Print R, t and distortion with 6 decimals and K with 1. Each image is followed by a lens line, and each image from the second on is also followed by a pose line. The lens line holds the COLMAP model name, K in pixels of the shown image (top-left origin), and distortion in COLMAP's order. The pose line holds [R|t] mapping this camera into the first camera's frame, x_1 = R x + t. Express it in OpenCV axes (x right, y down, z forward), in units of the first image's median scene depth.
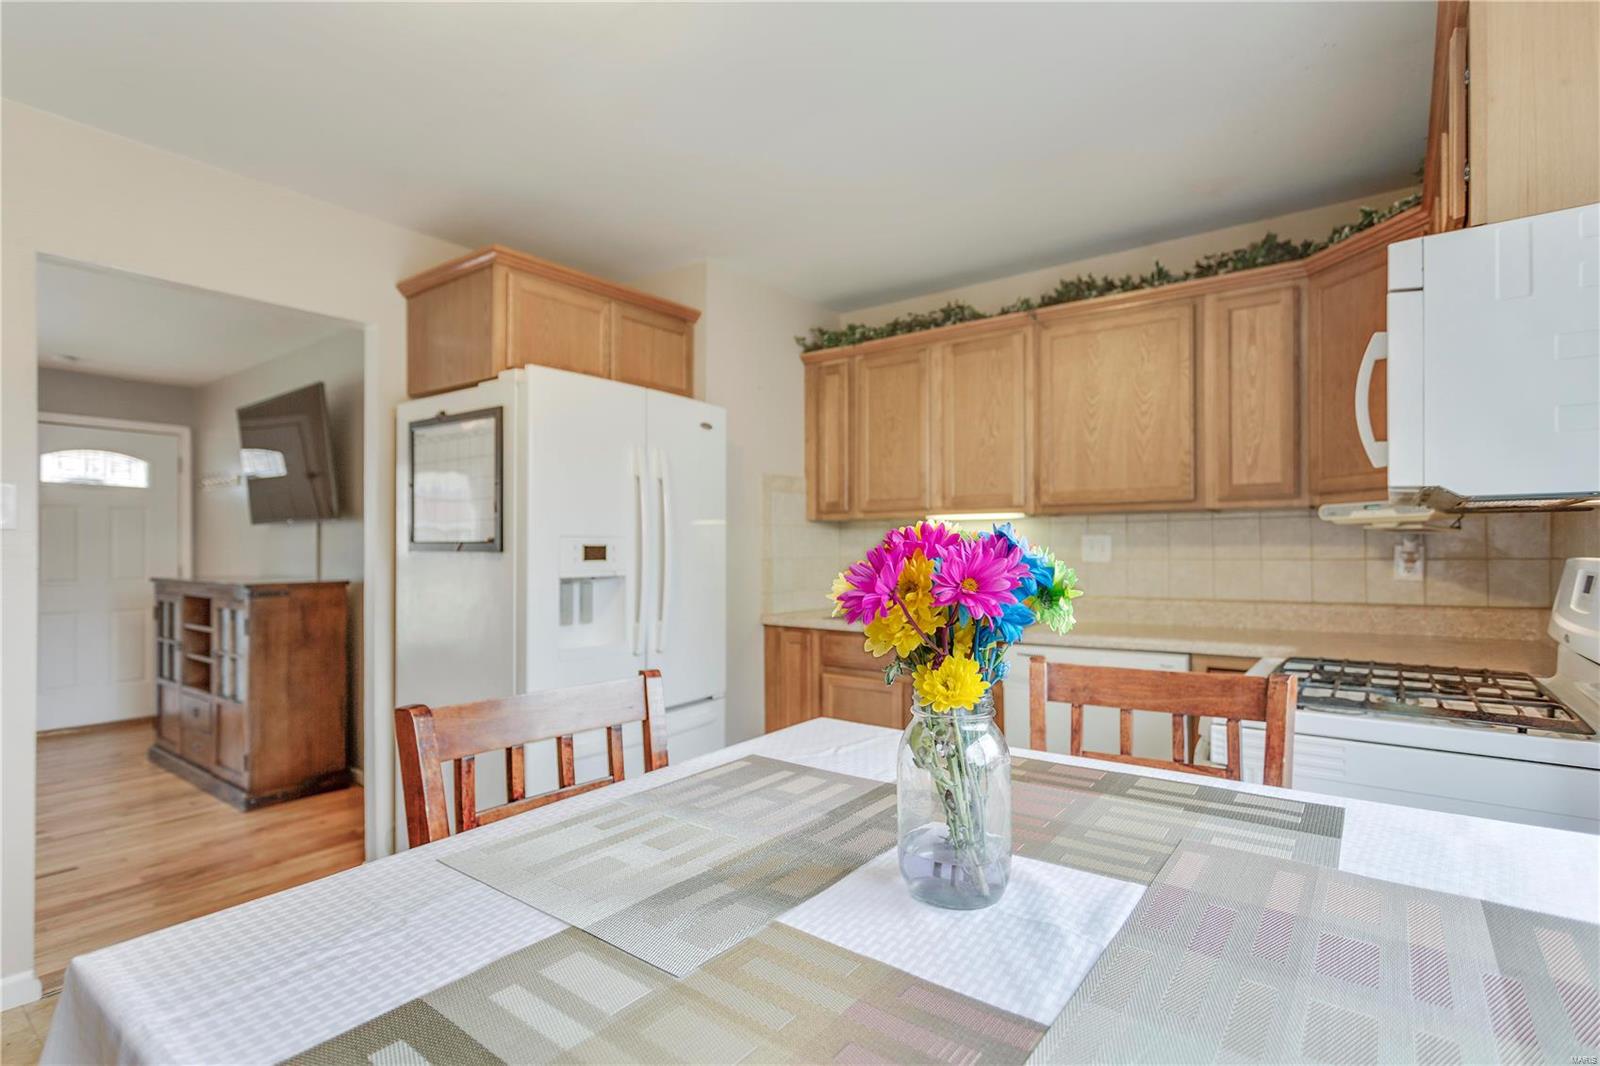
lens RADIAL K [[769.2, 0, 791.4], [0, 769.2, 537.3], [0, 0, 1]] dist [0.000405, 0.002778]
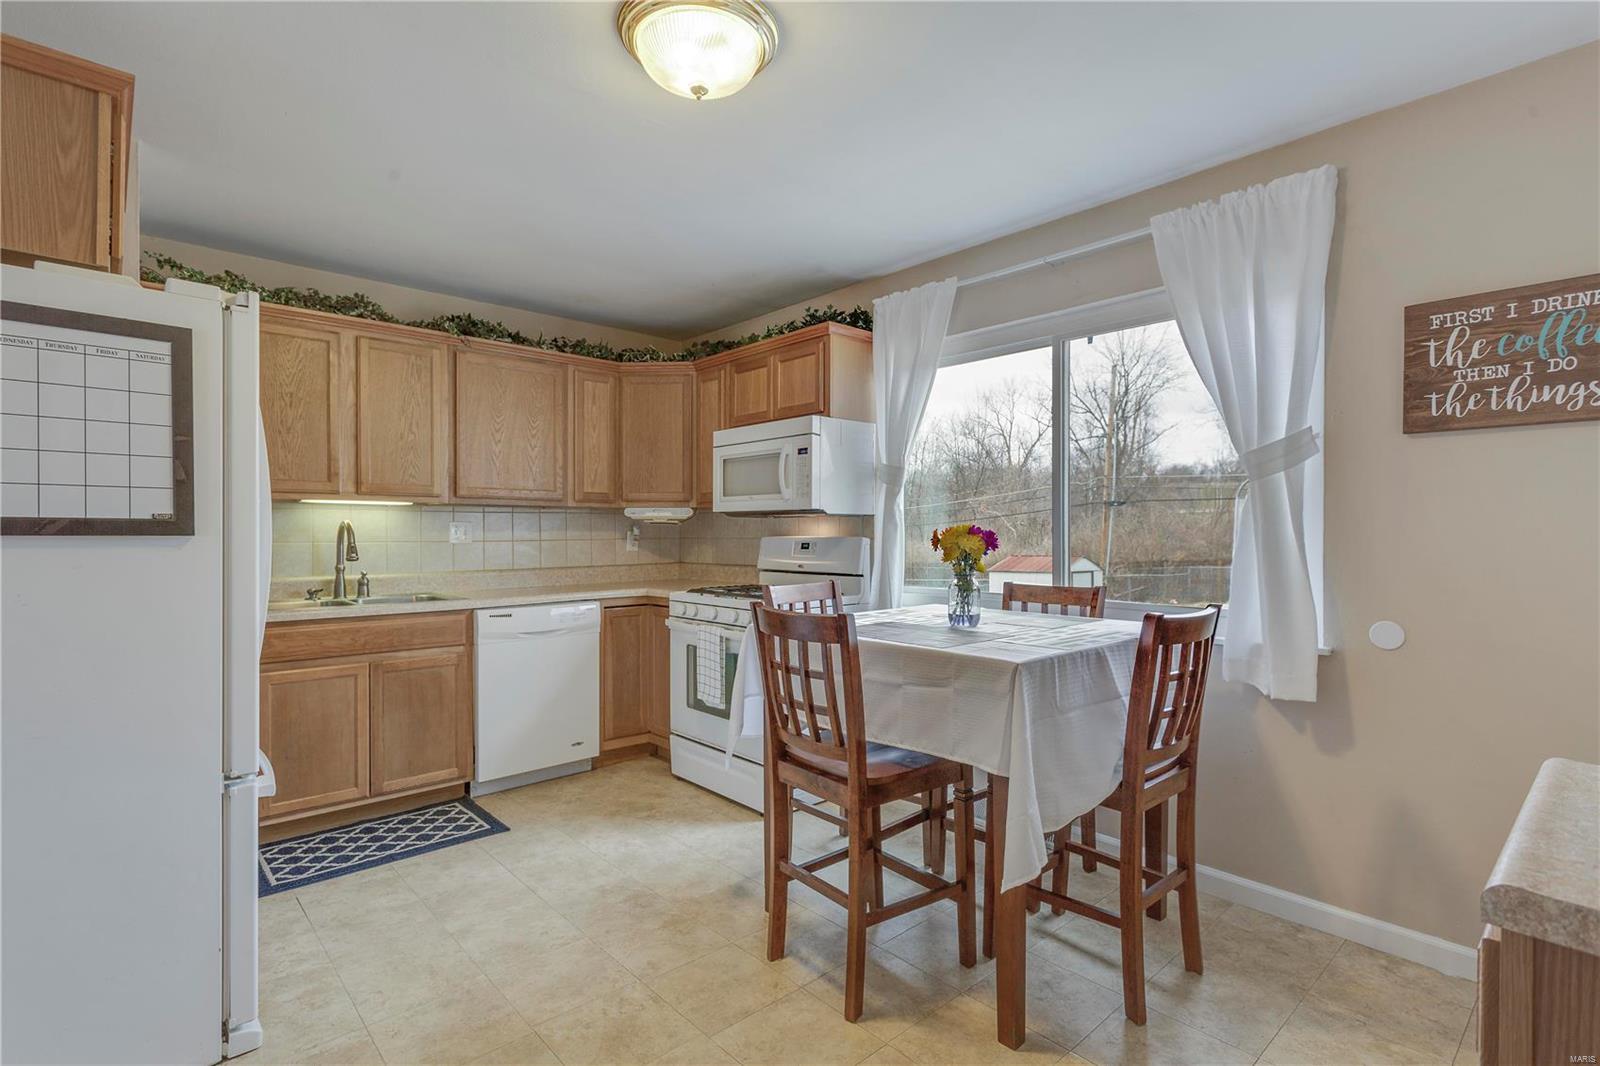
lens RADIAL K [[769.2, 0, 791.4], [0, 769.2, 537.3], [0, 0, 1]] dist [0.000405, 0.002778]
pose [[0.183440, -0.002186, 0.983028, -0.802463], [-0.012295, 0.999914, 0.004518, 0.010141], [-0.982954, -0.012915, 0.183398, 0.269977]]
